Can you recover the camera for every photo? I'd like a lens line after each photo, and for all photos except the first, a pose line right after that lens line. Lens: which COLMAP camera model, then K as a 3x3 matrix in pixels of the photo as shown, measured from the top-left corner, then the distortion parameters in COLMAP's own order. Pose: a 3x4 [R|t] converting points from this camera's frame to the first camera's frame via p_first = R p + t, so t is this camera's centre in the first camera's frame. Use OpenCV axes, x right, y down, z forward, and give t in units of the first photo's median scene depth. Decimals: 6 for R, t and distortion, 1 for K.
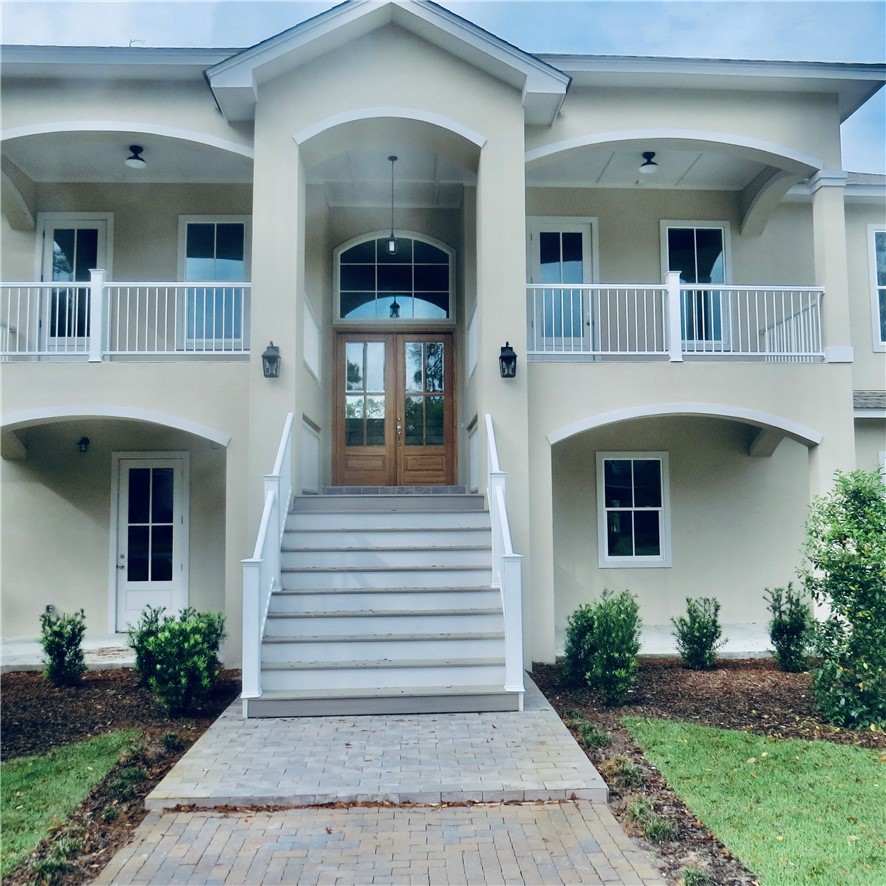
lens RADIAL K [[844.7, 0, 443.0], [0, 844.7, 443.0], [0, 0, 1]] dist [-0.017538, 0.016813]
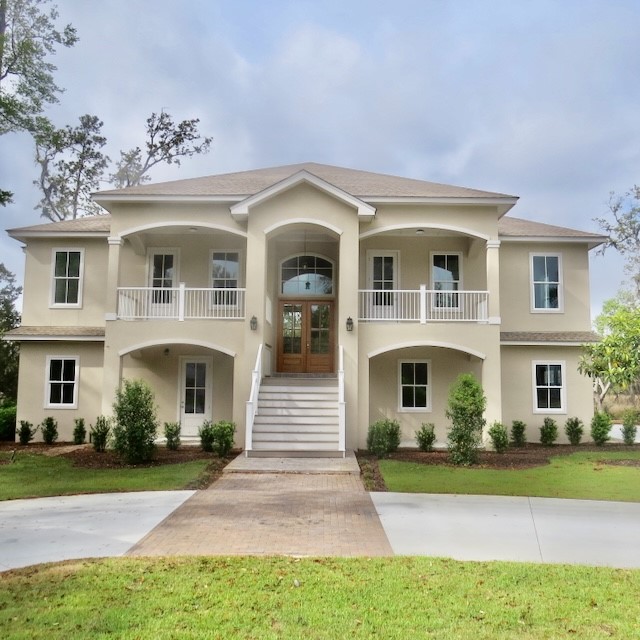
lens RADIAL K [[610.2, 0, 320.0], [0, 610.2, 320.0], [0, 0, 1]] dist [-0.017538, 0.016813]
pose [[0.998484, 0.013802, -0.053277, 0.082067], [-0.014913, 0.999678, -0.020506, -0.069308], [0.052976, 0.021270, 0.998369, -0.741275]]
